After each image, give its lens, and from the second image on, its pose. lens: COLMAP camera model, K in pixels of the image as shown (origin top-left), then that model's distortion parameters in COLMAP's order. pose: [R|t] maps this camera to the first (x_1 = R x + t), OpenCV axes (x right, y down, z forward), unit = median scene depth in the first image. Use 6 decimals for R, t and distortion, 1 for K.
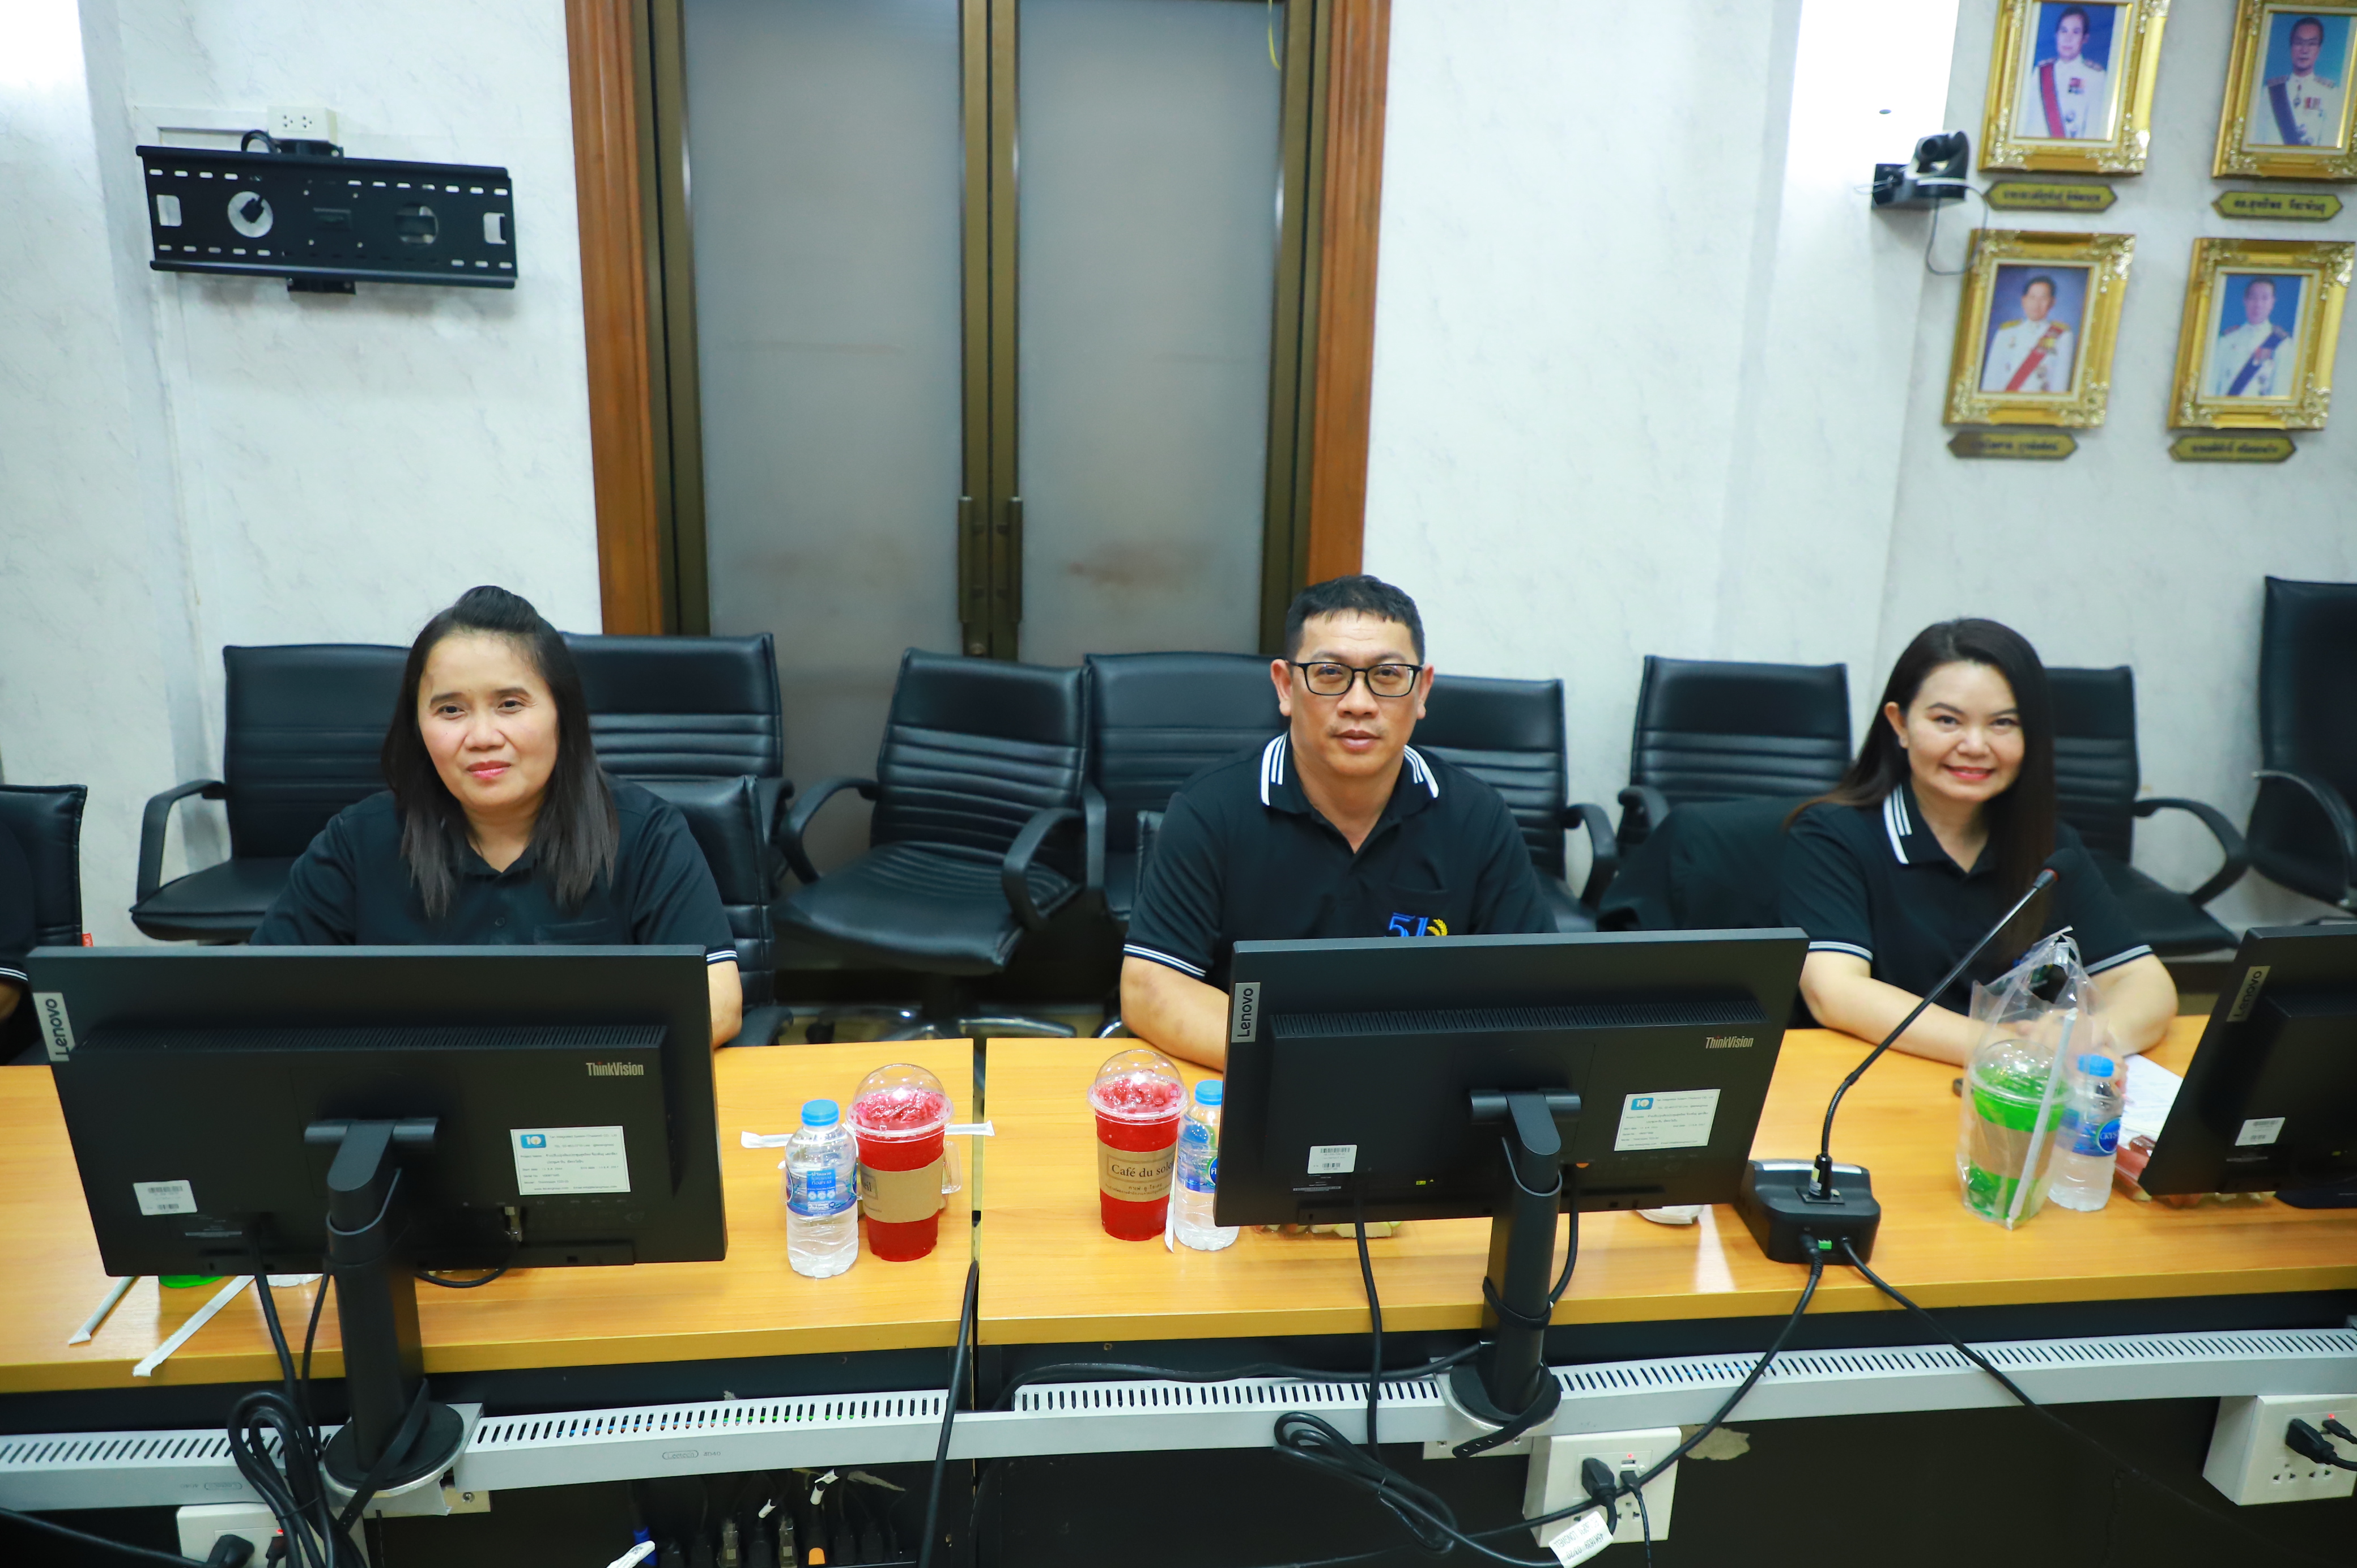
lens RADIAL K [[1582.6, 0, 1187.9], [0, 1582.6, 804.6], [0, 0, 1]] dist [-0.010642, -0.000372]
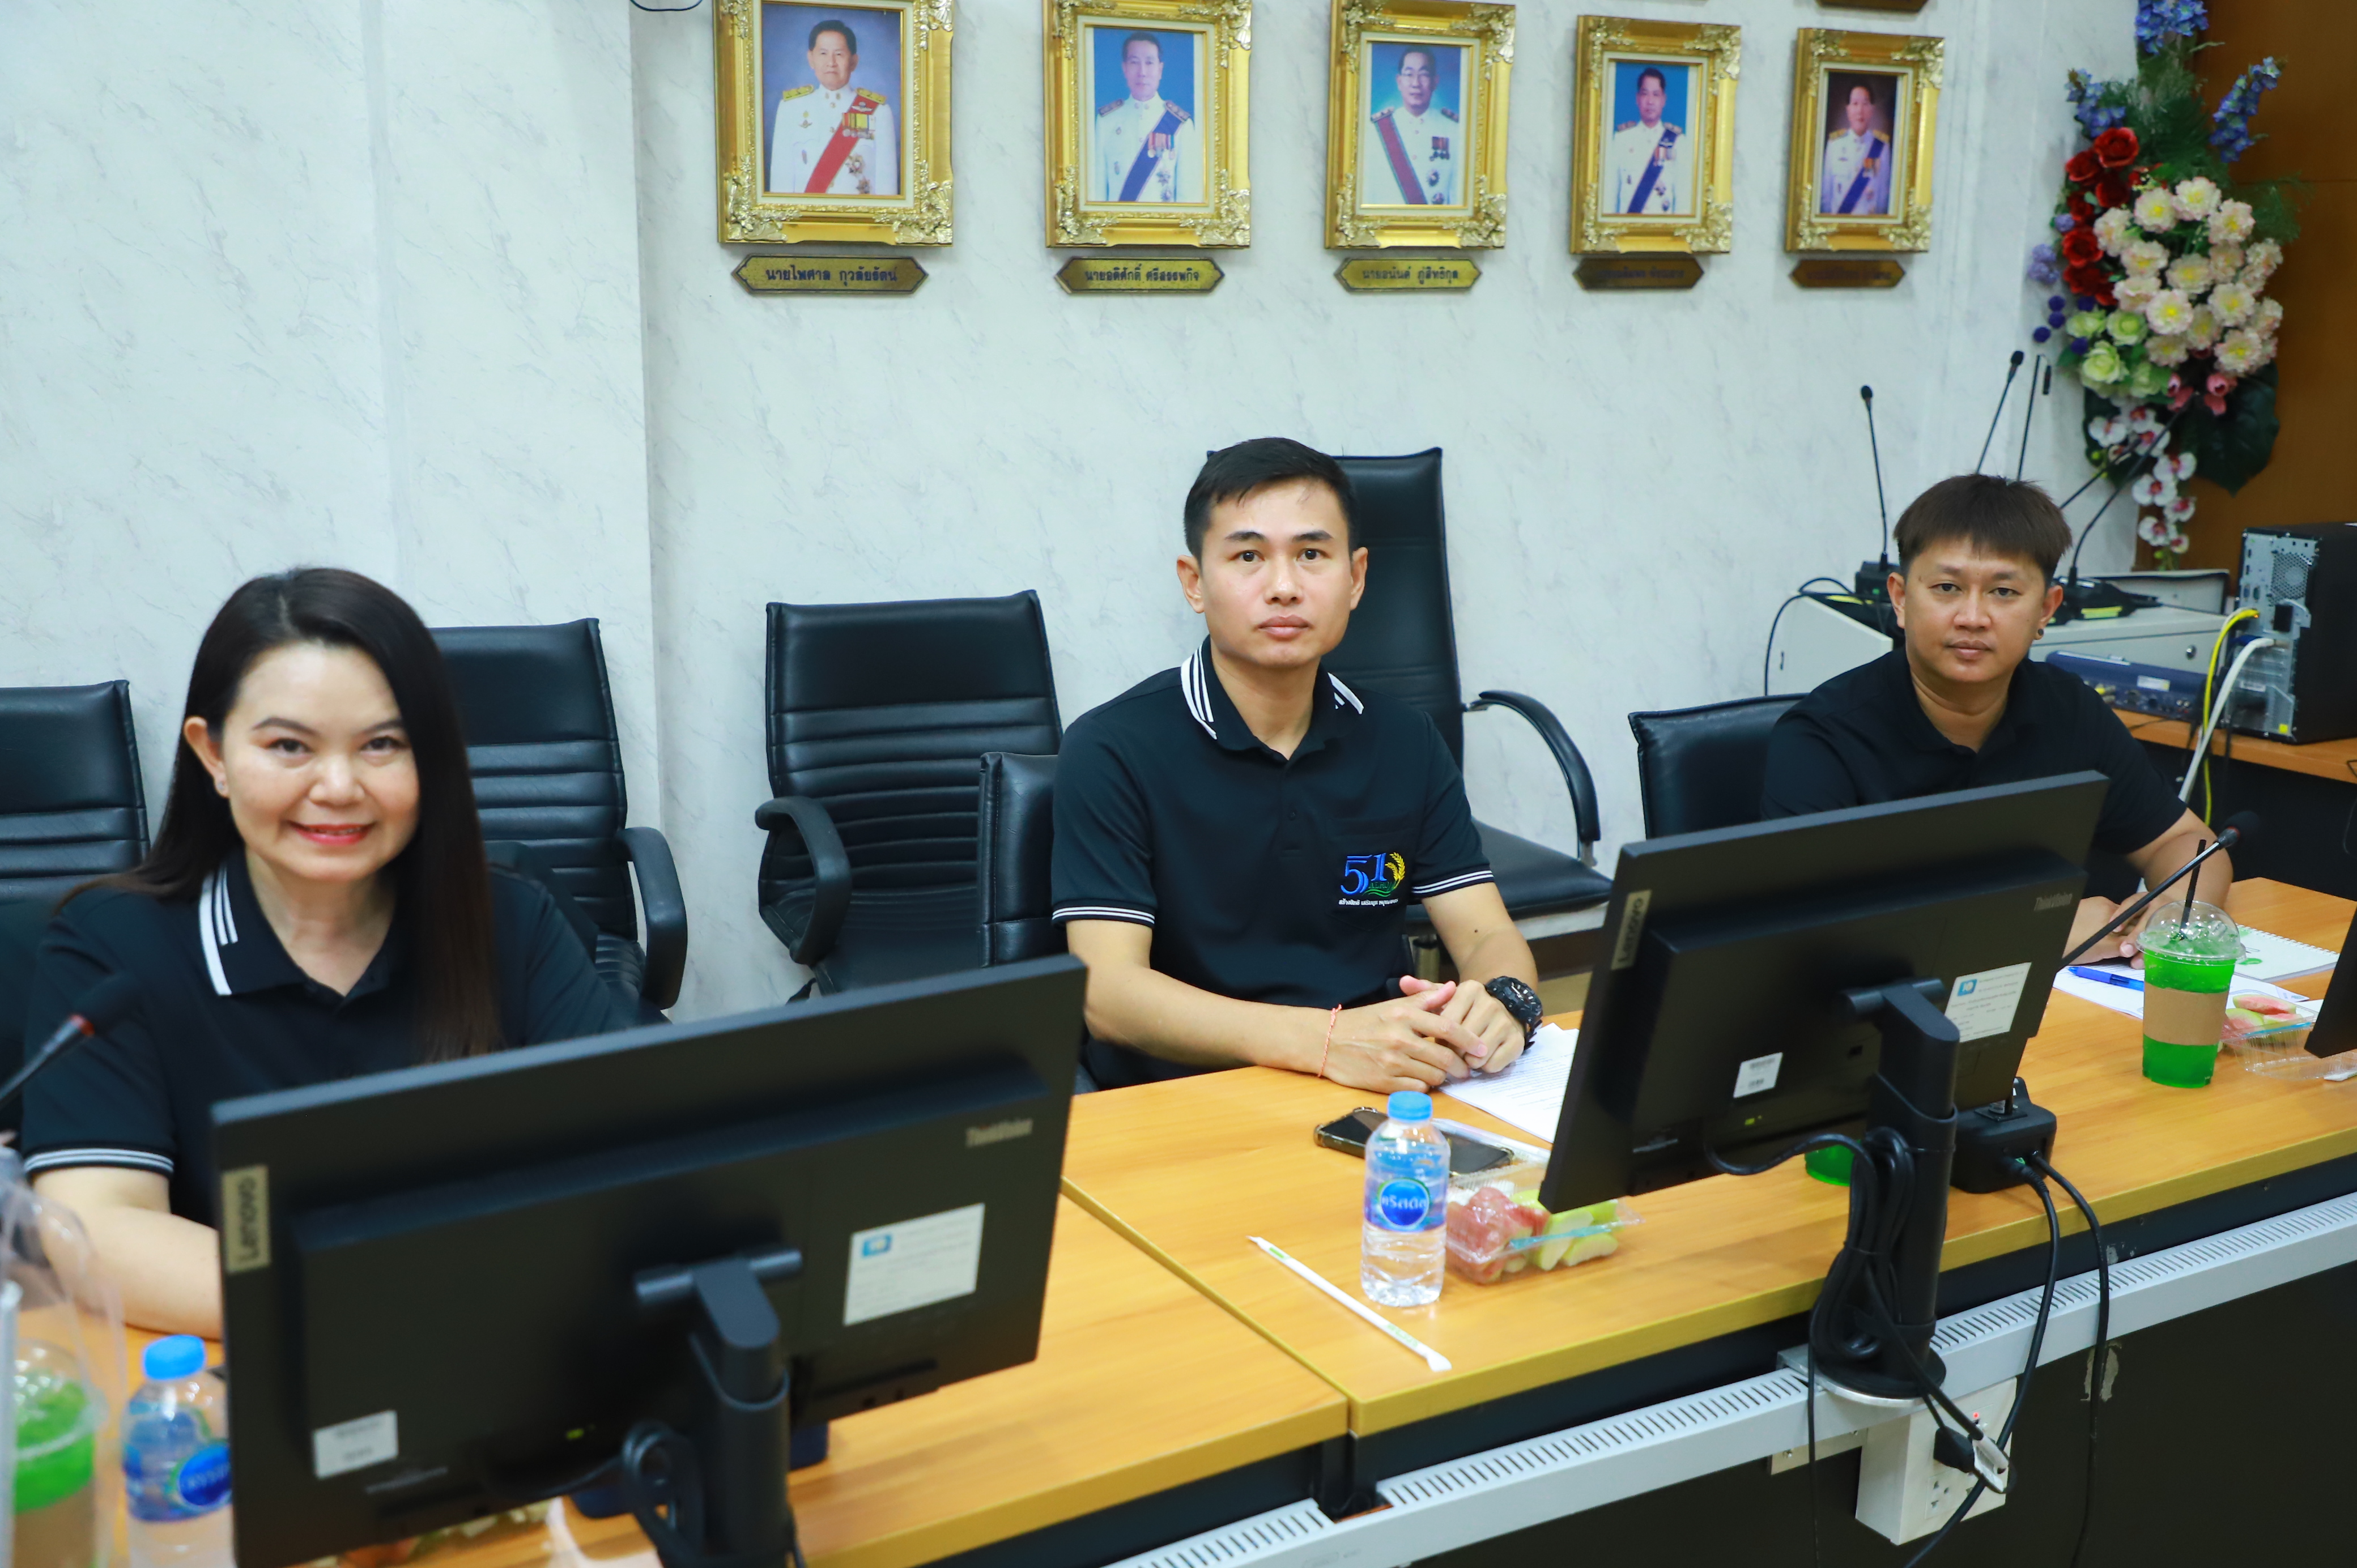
lens RADIAL K [[2377.2, 0, 1270.1], [0, 2377.2, 768.0], [0, 0, 1]] dist [0.009031, 0.000000]
pose [[0.897074, -0.099677, 0.430492, 0.238085], [0.108660, 0.994072, 0.003740, -0.004193], [-0.428313, 0.043422, 0.902587, 0.022851]]
